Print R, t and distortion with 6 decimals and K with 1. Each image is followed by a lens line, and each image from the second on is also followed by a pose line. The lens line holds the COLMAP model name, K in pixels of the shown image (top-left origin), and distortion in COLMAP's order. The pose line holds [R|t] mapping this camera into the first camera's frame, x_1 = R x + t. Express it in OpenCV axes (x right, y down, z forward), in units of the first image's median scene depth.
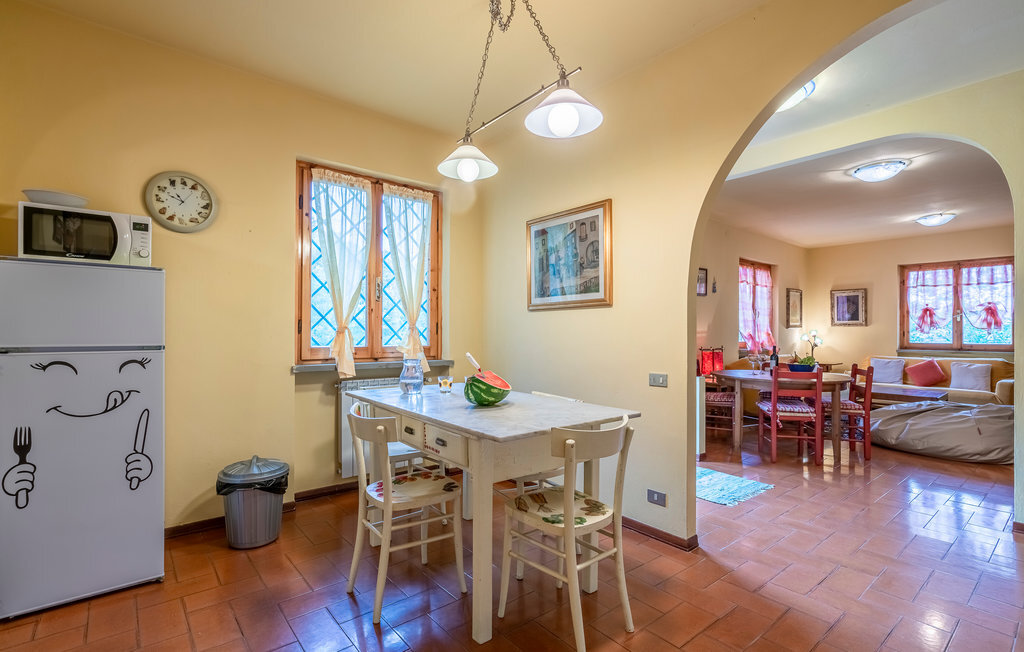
lens RADIAL K [[471.3, 0, 509.6], [0, 471.3, 344.5], [0, 0, 1]] dist [-0.005027, -0.000244]
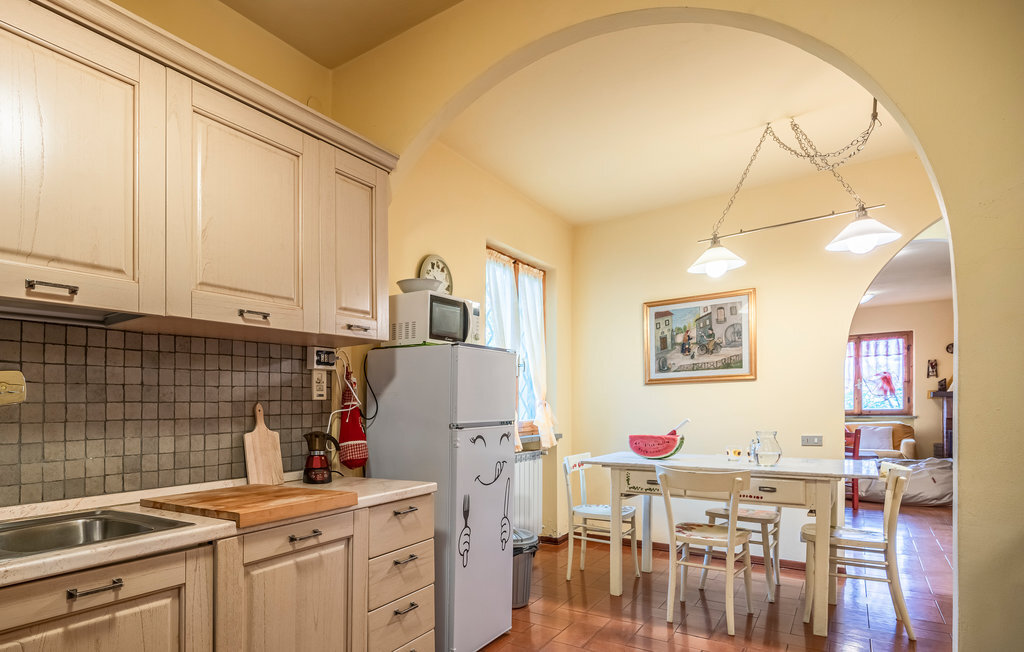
lens RADIAL K [[554.1, 0, 407.3], [0, 554.1, 430.2], [0, 0, 1]] dist [-0.000271, 0.000432]
pose [[0.978052, -0.029155, 0.206312, -0.403799], [0.026703, 0.999536, 0.014663, -0.000158], [-0.206644, -0.008832, 0.978376, -0.074103]]
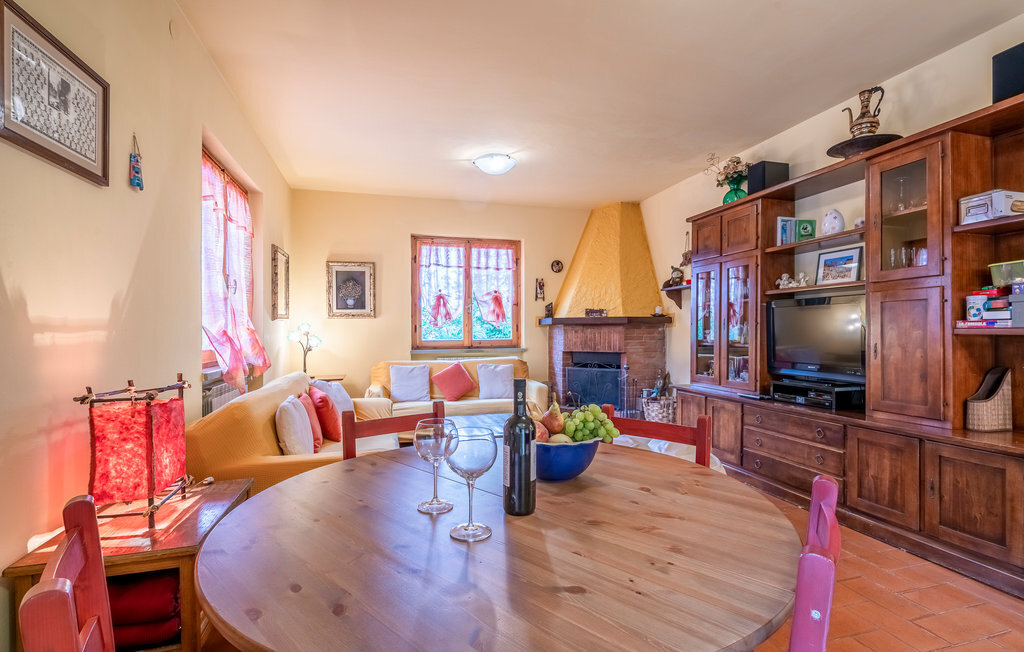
lens RADIAL K [[475.5, 0, 512.0], [0, 475.5, 326.0], [0, 0, 1]] dist [-0.000569, -0.000038]
pose [[0.405618, -0.001124, 0.914042, 0.256035], [0.033367, 0.999351, -0.013578, -0.013727], [-0.913434, 0.036006, 0.405392, 0.658934]]
